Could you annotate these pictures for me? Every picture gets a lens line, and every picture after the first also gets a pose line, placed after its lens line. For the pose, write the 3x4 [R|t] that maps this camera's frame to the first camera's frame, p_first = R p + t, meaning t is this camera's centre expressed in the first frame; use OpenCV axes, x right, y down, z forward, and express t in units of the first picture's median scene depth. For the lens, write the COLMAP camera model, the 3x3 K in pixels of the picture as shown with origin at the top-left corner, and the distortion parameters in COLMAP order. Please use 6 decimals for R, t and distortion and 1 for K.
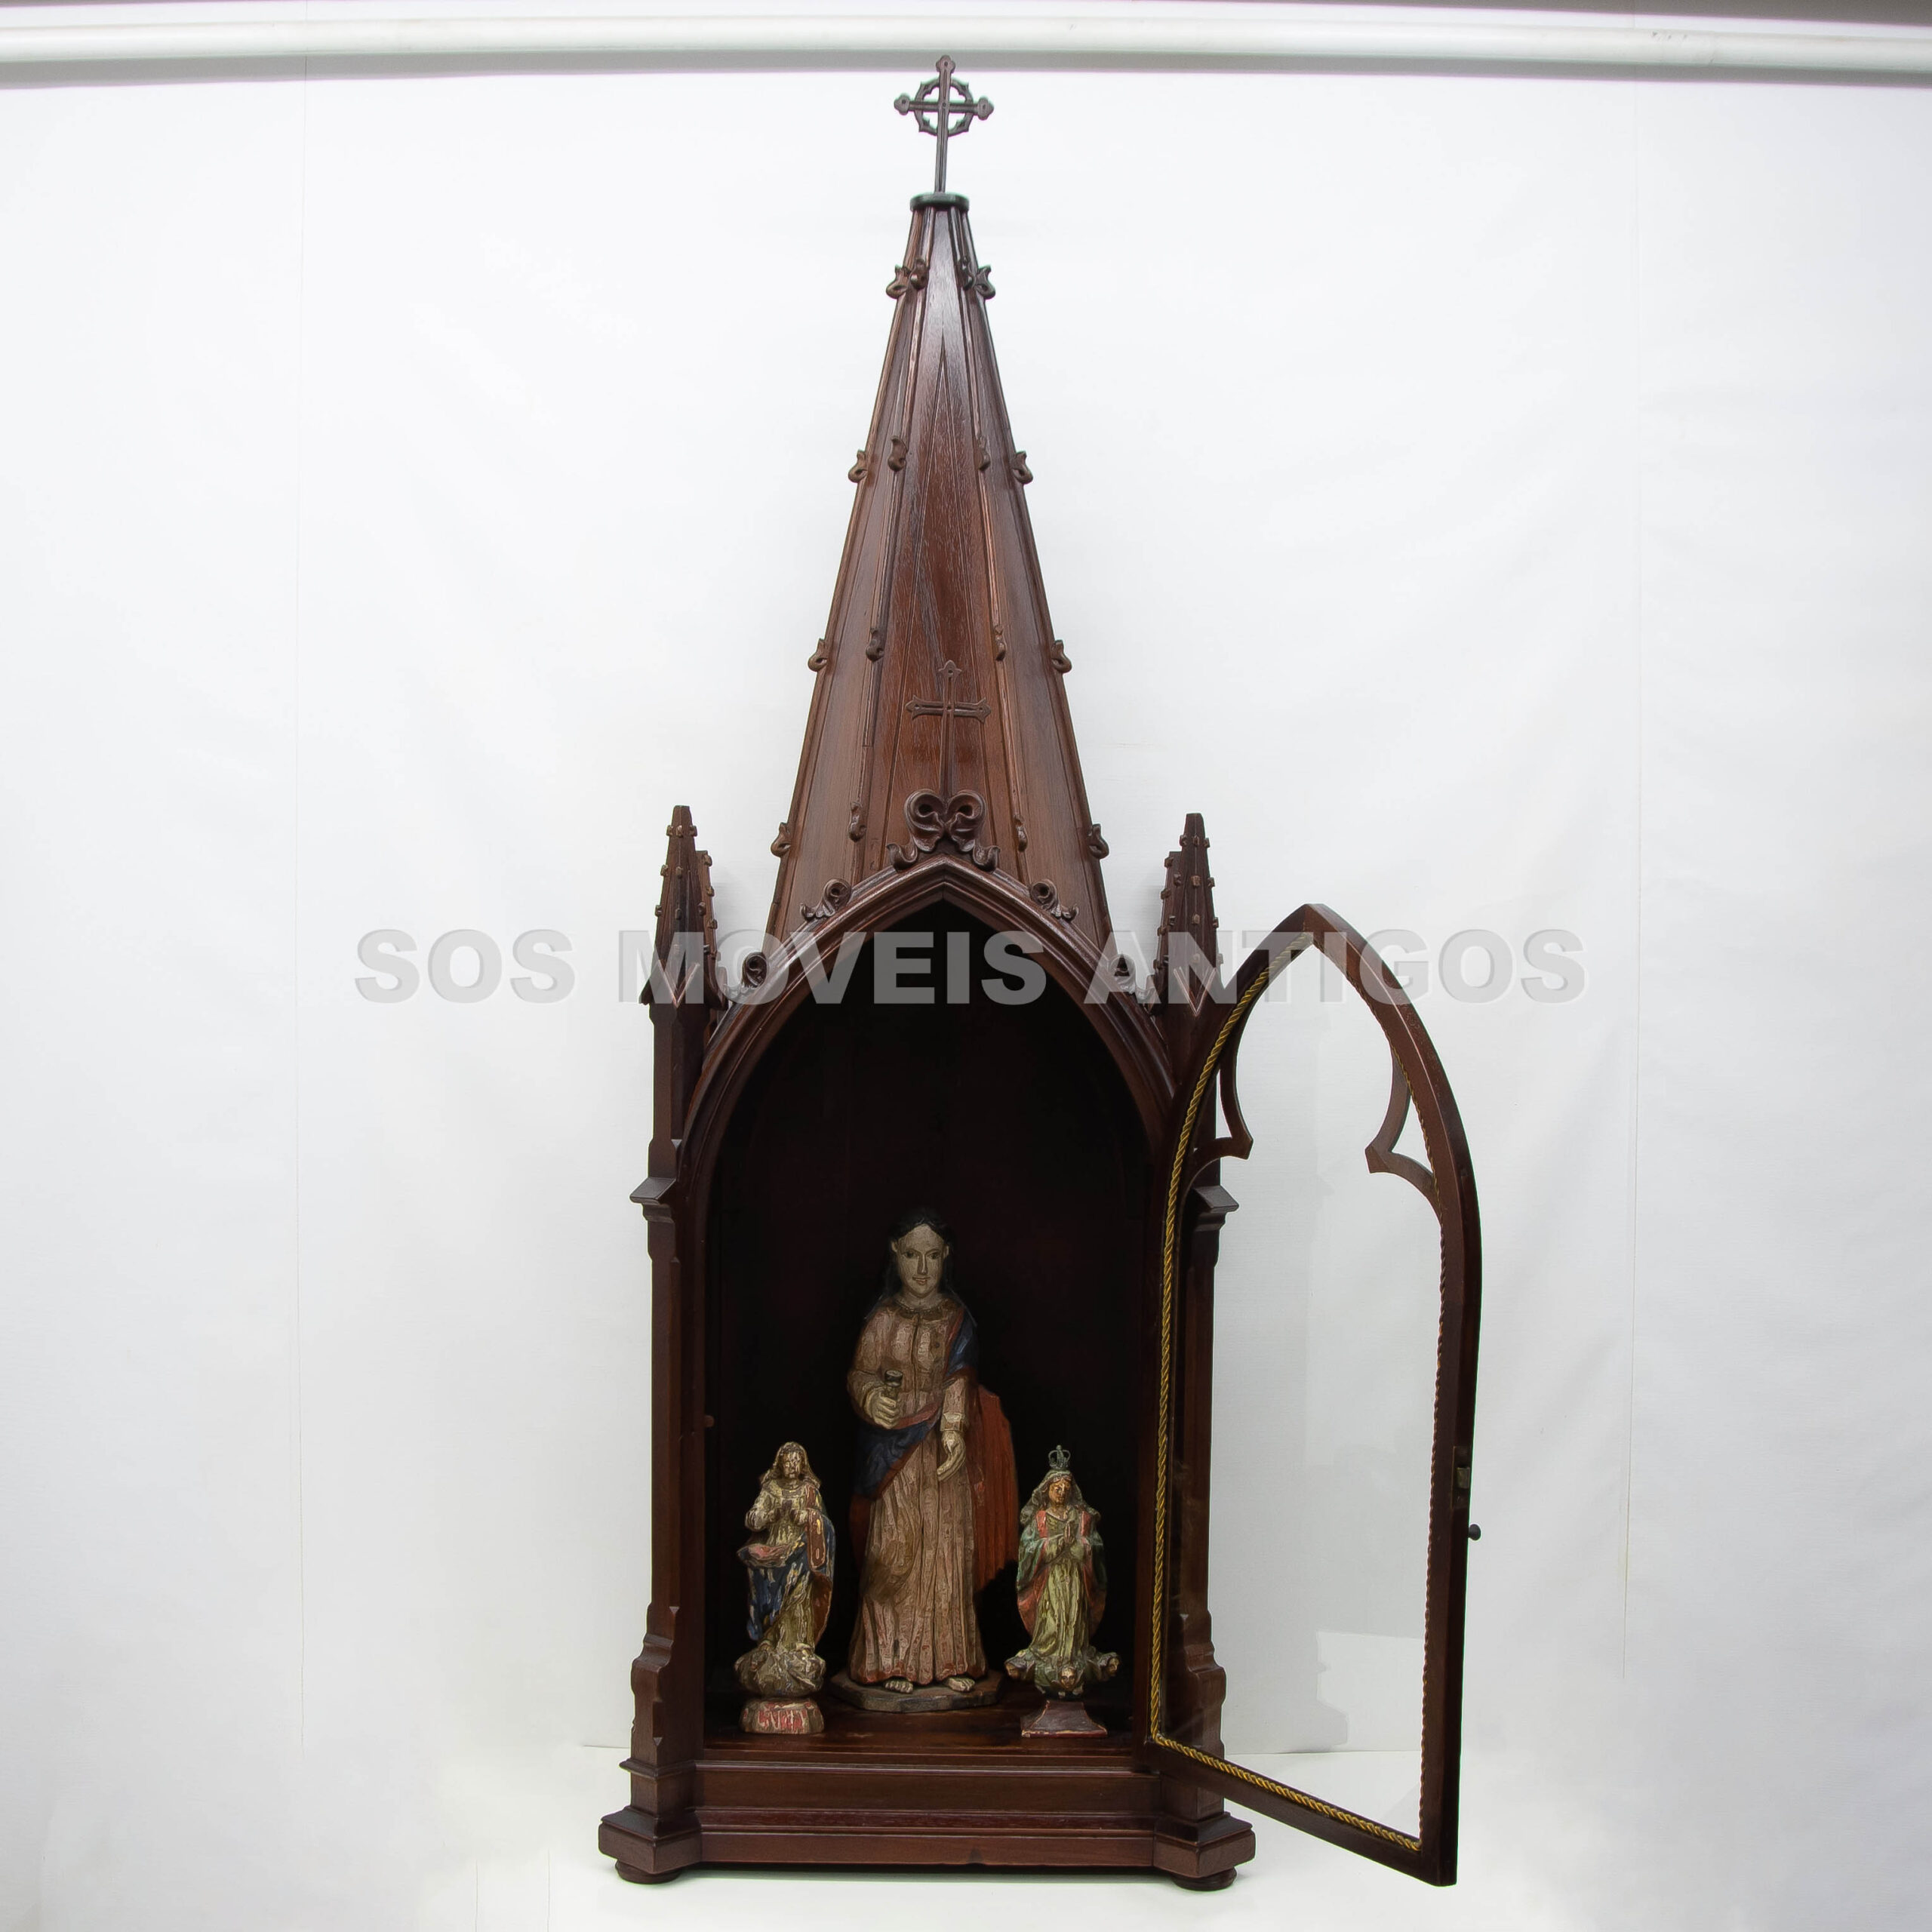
lens RADIAL K [[3965.8, 0, 934.3], [0, 3965.8, 962.7], [0, 0, 1]] dist [-0.110894, 0.331024]
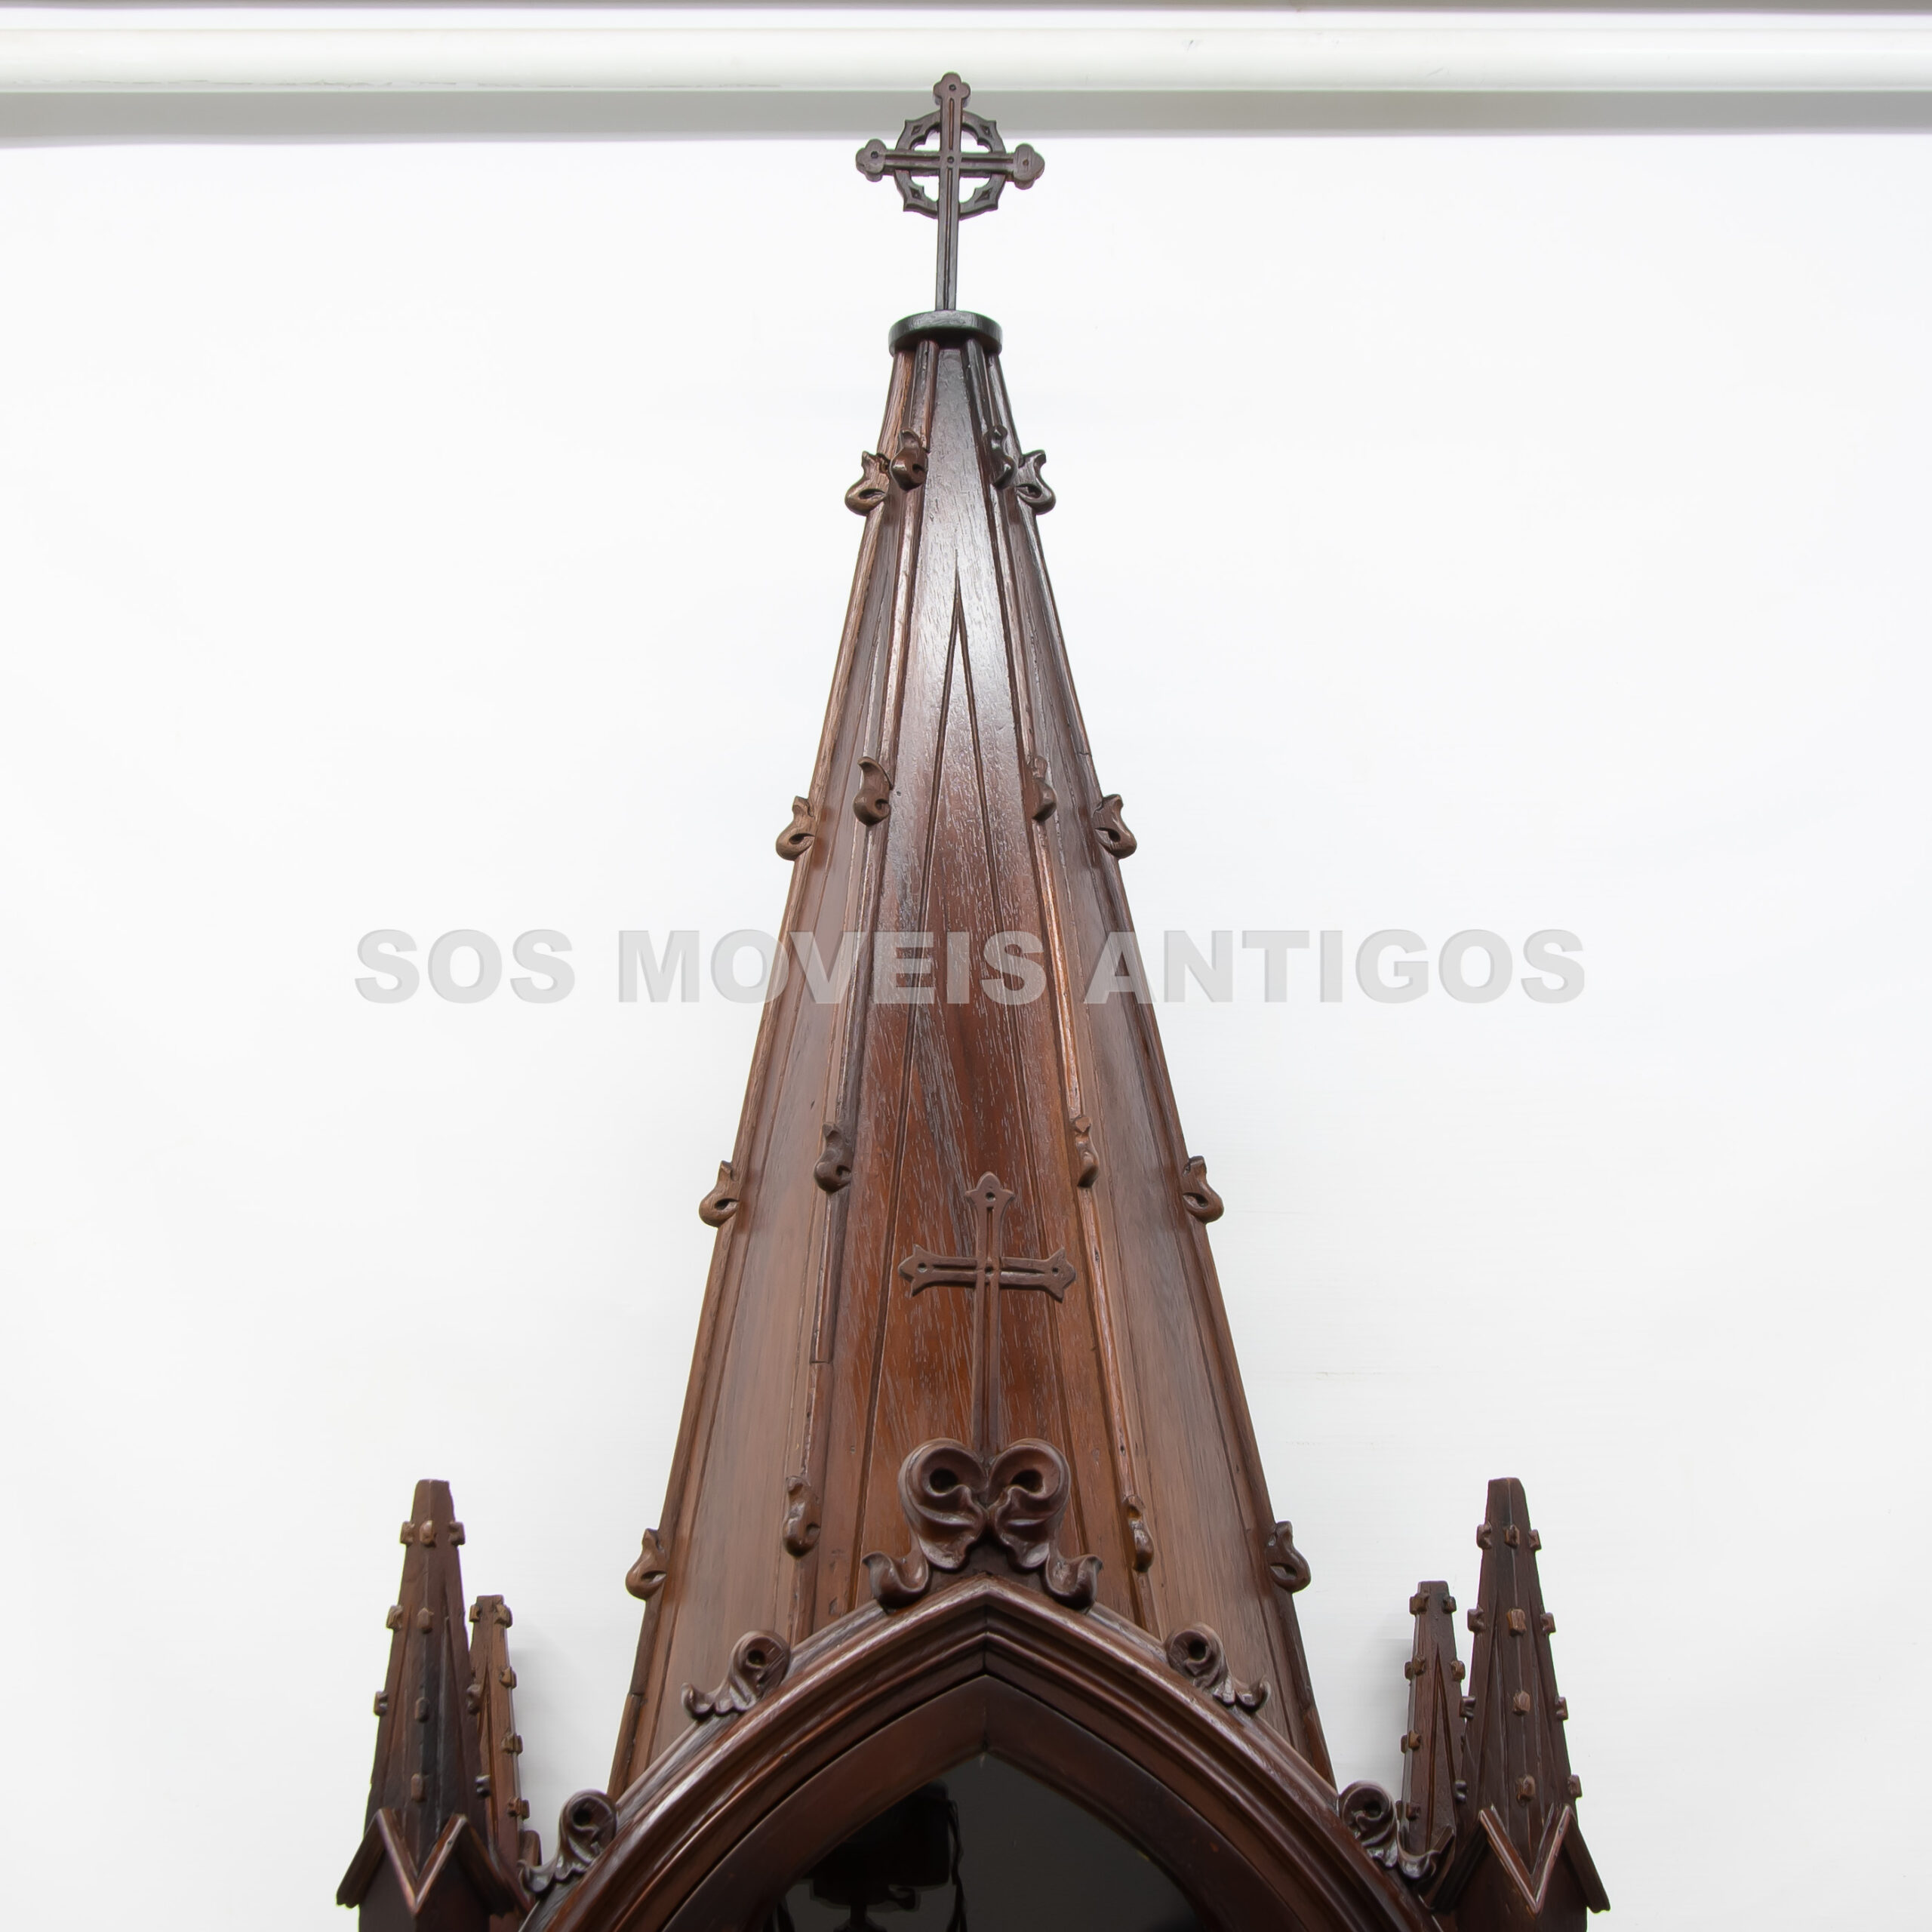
lens RADIAL K [[3965.8, 0, 934.3], [0, 3965.8, 962.7], [0, 0, 1]] dist [-0.110894, 0.331024]
pose [[0.999740, -0.013777, 0.018178, -0.010956], [0.017571, 0.973356, -0.228624, 0.009359], [-0.014544, 0.228884, 0.973345, 0.511651]]
